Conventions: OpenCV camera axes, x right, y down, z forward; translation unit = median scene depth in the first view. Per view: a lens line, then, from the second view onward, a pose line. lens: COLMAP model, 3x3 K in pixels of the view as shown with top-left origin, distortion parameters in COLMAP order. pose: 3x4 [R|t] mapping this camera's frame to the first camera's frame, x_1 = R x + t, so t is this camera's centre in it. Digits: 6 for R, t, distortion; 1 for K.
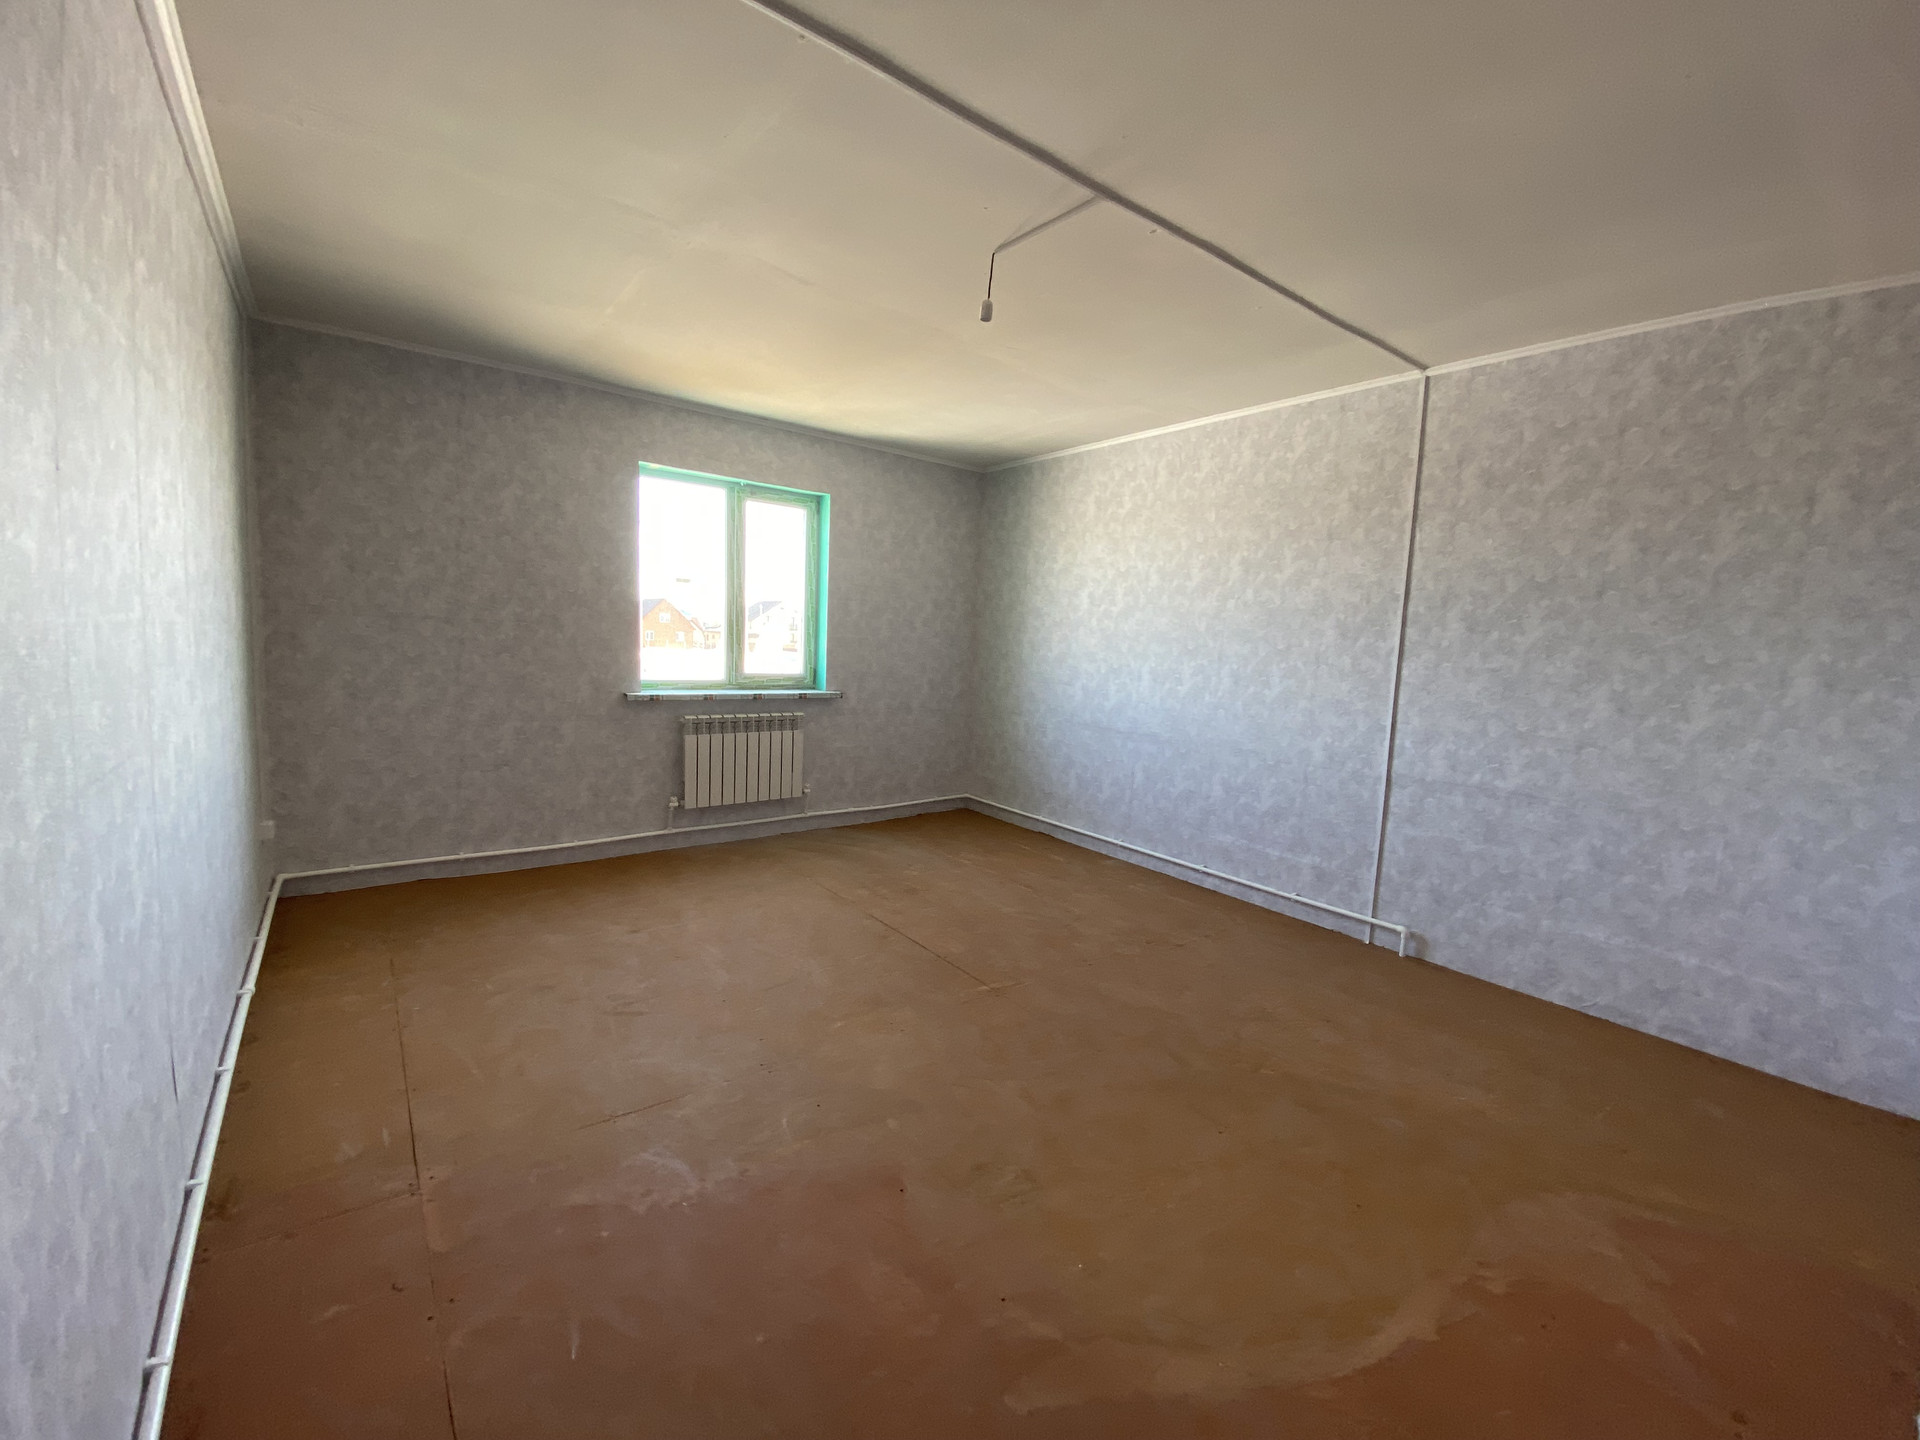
lens RADIAL K [[771.7, 0, 952.8], [0, 771.7, 714.4], [0, 0, 1]] dist [0.036380, -0.029528]
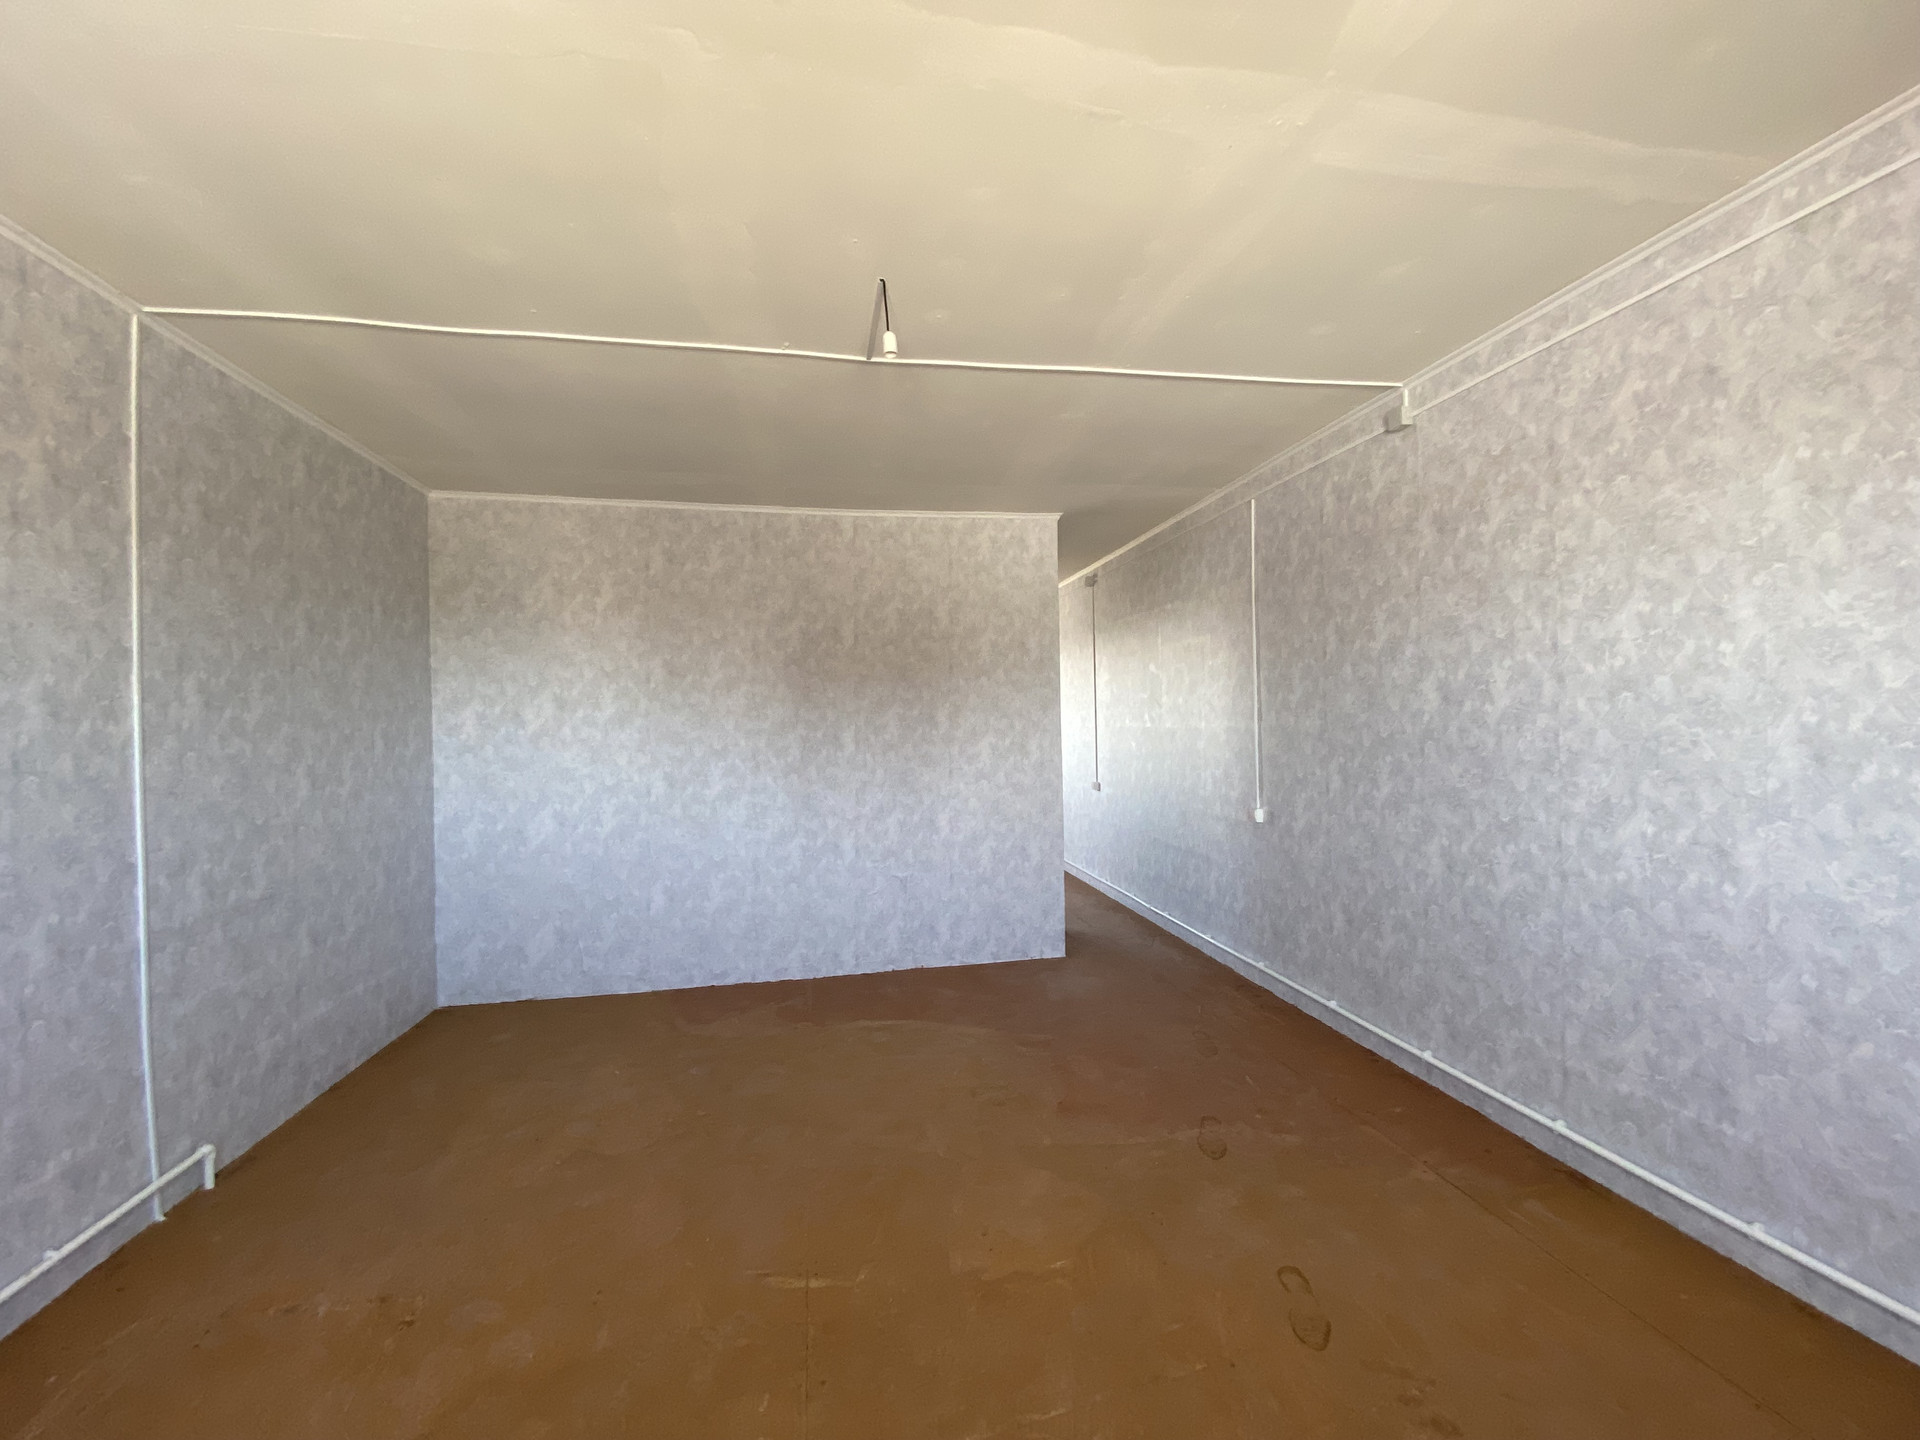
lens RADIAL K [[771.7, 0, 952.8], [0, 771.7, 714.4], [0, 0, 1]] dist [0.036380, -0.029528]
pose [[-0.887690, -0.022874, 0.459874, -0.320727], [0.027163, 0.994424, 0.101895, -0.162176], [-0.459641, 0.102943, -0.882119, 1.375155]]
